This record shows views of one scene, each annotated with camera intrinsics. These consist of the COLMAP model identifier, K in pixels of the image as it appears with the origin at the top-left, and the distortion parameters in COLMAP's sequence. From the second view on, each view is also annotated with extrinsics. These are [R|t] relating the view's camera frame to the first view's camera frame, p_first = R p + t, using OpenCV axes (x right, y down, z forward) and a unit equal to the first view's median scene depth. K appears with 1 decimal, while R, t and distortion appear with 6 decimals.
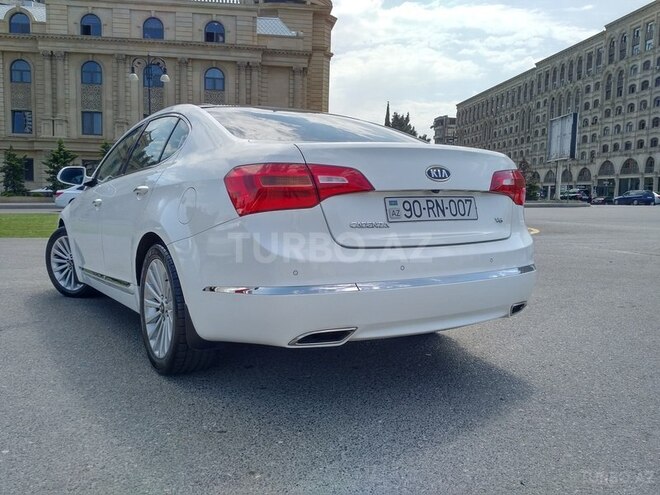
lens RADIAL K [[580.4, 0, 325.3], [0, 580.4, 257.1], [0, 0, 1]] dist [0.126612, -0.260313]
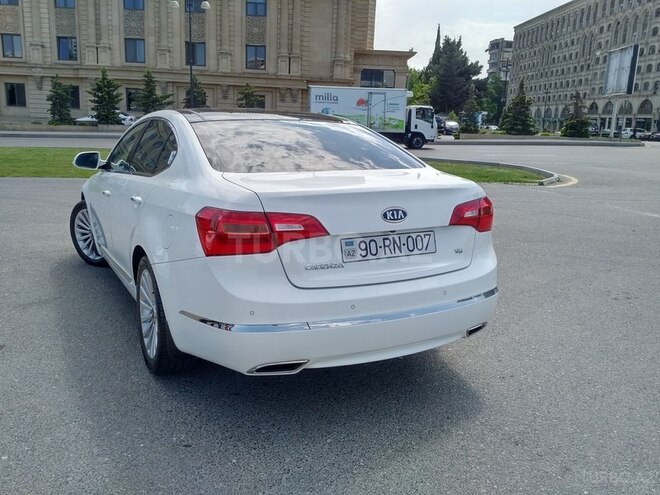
lens RADIAL K [[580.4, 0, 325.3], [0, 580.4, 257.1], [0, 0, 1]] dist [0.126612, -0.260313]
pose [[0.996798, 0.033399, -0.072656, 0.067201], [-0.024177, 0.991952, 0.124289, -0.089292], [0.076222, -0.122134, 0.989582, -0.030979]]
